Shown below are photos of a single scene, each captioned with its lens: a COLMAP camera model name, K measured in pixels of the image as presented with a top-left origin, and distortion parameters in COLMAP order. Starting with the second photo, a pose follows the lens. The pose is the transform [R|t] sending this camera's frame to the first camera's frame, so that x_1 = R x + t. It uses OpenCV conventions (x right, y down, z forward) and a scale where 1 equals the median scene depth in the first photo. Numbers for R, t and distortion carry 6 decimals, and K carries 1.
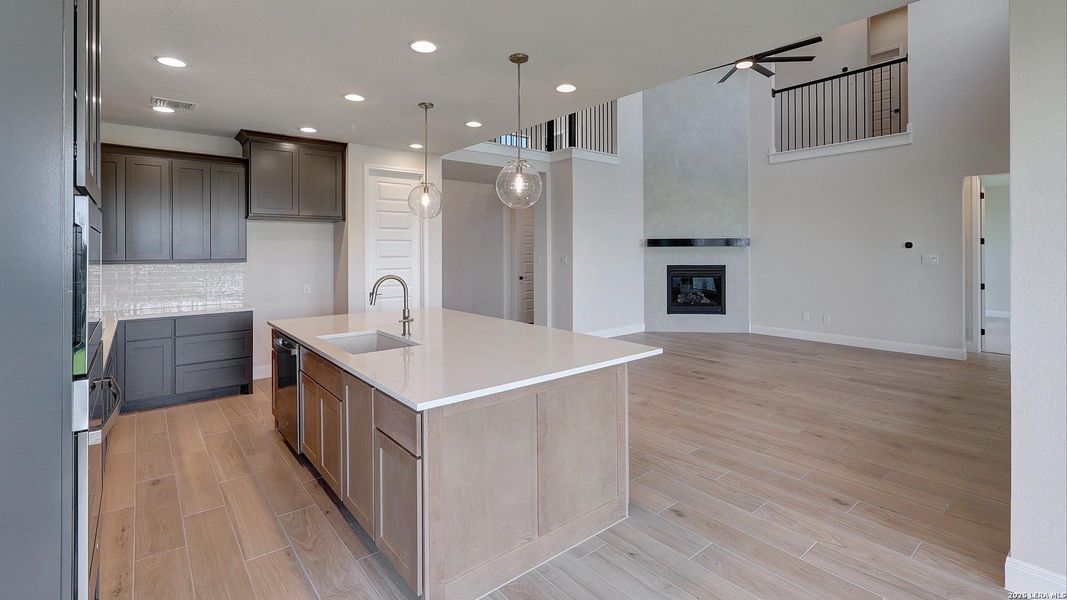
lens RADIAL K [[479.4, 0, 531.5], [0, 479.4, 246.6], [0, 0, 1]] dist [-0.000225, -0.000010]
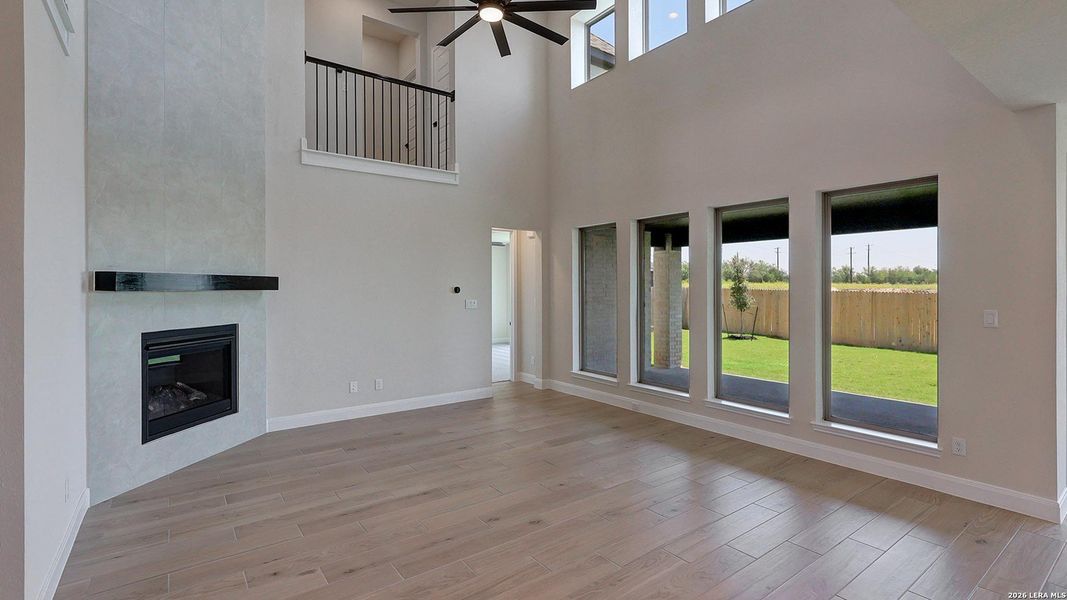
lens RADIAL K [[494.3, 0, 543.4], [0, 494.3, 289.3], [0, 0, 1]] dist [-0.000736, -0.000078]
pose [[0.045858, 0.002903, 0.998944, -0.255371], [-0.005640, 0.999981, -0.002647, -0.003568], [-0.998932, -0.005512, 0.045874, 1.028630]]
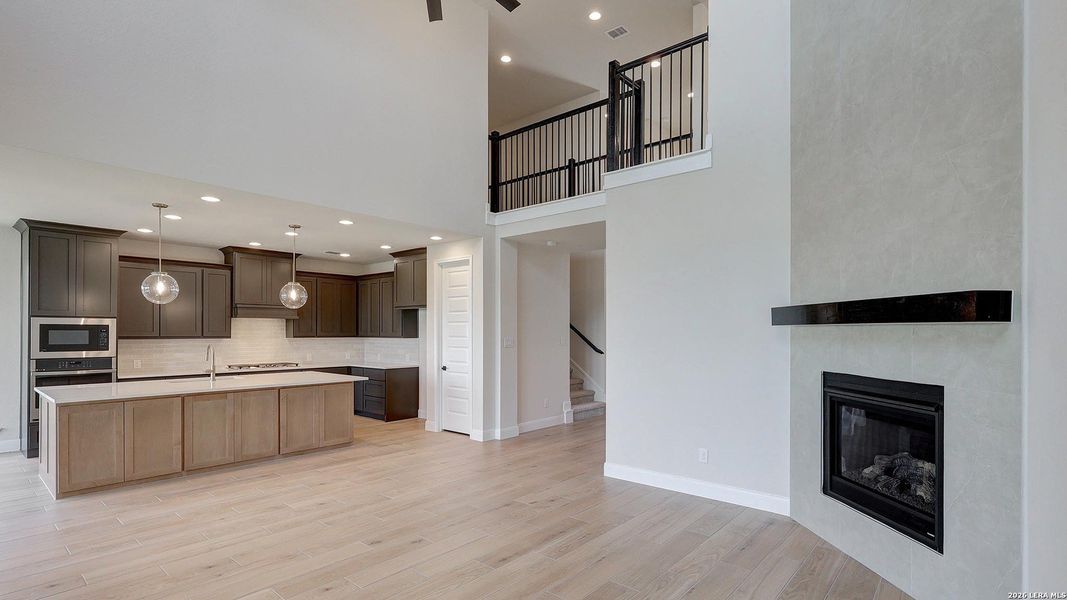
lens RADIAL K [[510.5, 0, 559.3], [0, 510.5, 330.4], [0, 0, 1]] dist [-0.001624, 0.000004]
pose [[0.192270, 0.003223, -0.981337, 1.108432], [0.004378, 0.999982, 0.004142, 0.003366], [0.981332, -0.005093, 0.192253, 1.179889]]
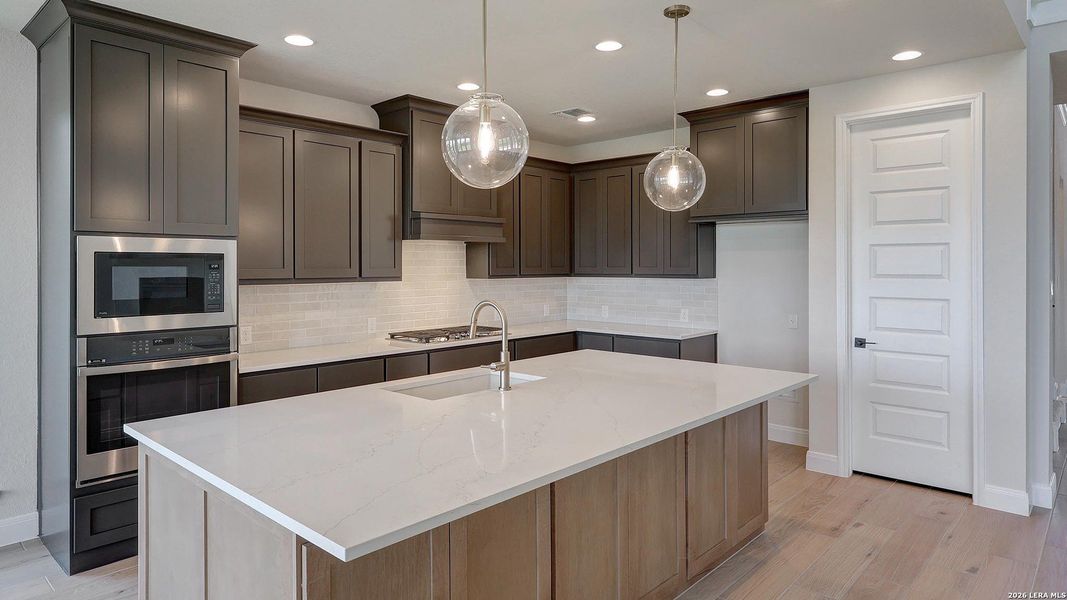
lens RADIAL K [[637.8, 0, 524.8], [0, 637.8, 262.9], [0, 0, 1]] dist [0.000185, 0.000215]
pose [[0.131820, 0.002440, -0.991271, 0.410607], [0.008529, 0.999957, 0.003595, 0.000536], [0.991237, -0.008929, 0.131794, 0.578102]]
